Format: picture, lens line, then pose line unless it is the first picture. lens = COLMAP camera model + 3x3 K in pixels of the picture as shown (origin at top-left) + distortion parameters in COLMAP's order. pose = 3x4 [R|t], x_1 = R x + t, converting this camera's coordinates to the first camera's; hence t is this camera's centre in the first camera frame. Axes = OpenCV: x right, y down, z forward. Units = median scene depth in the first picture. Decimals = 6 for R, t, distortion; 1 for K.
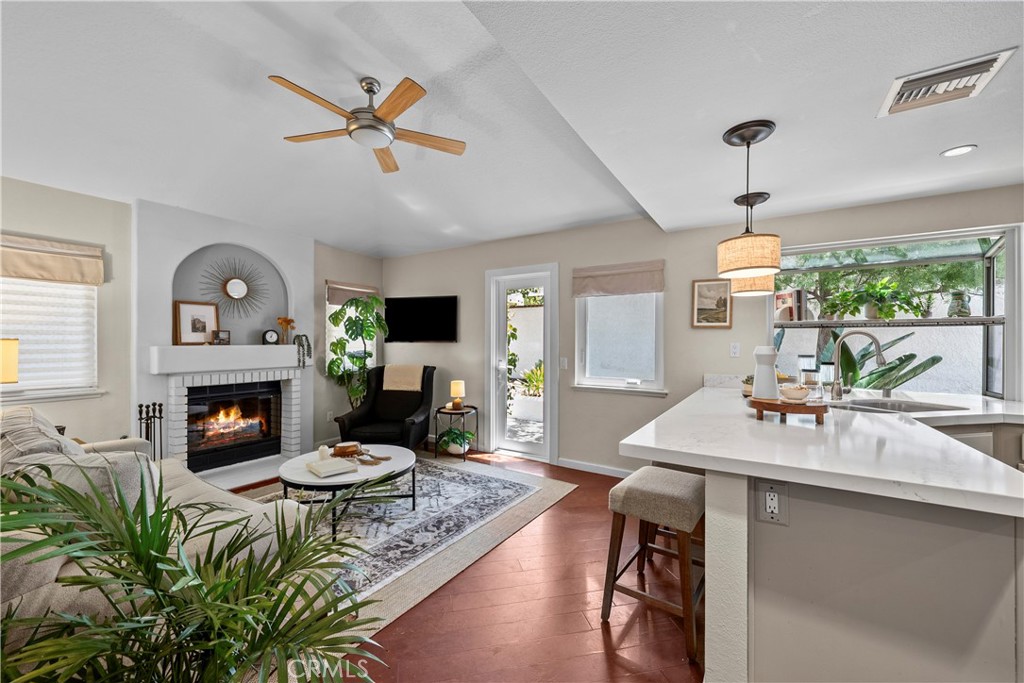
lens RADIAL K [[398.8, 0, 508.2], [0, 398.8, 343.1], [0, 0, 1]] dist [-0.002128, 0.000051]
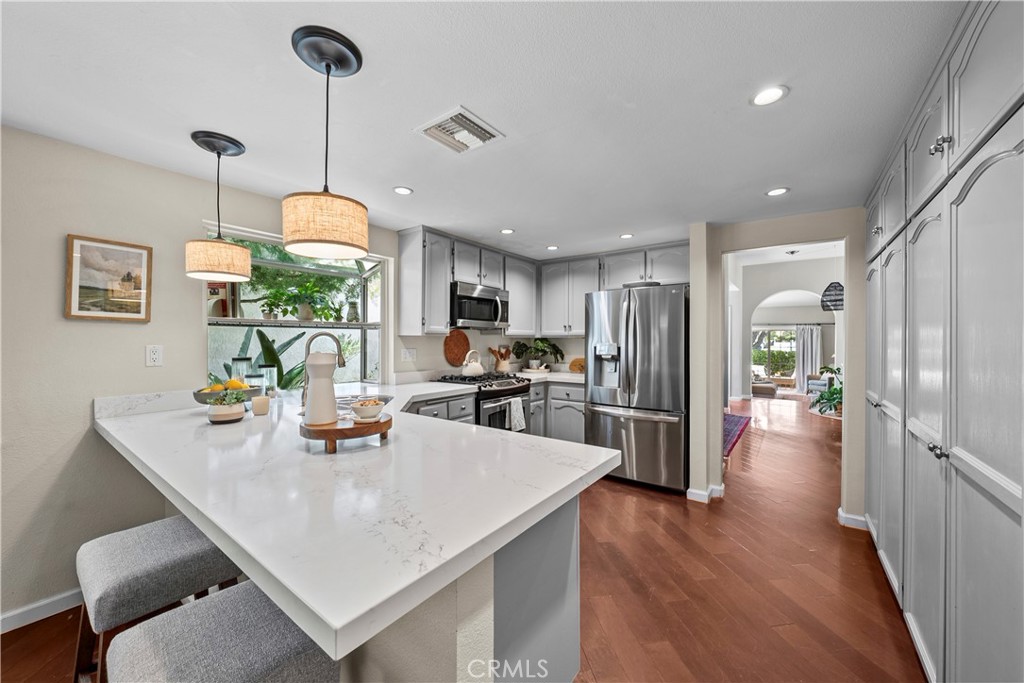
lens RADIAL K [[381.8, 0, 509.3], [0, 381.8, 341.4], [0, 0, 1]] dist [-0.002684, -0.000195]
pose [[0.073091, -0.008140, 0.997292, -0.026584], [-0.002024, 0.999963, 0.008311, -0.013028], [-0.997323, -0.002626, 0.073071, 0.361273]]
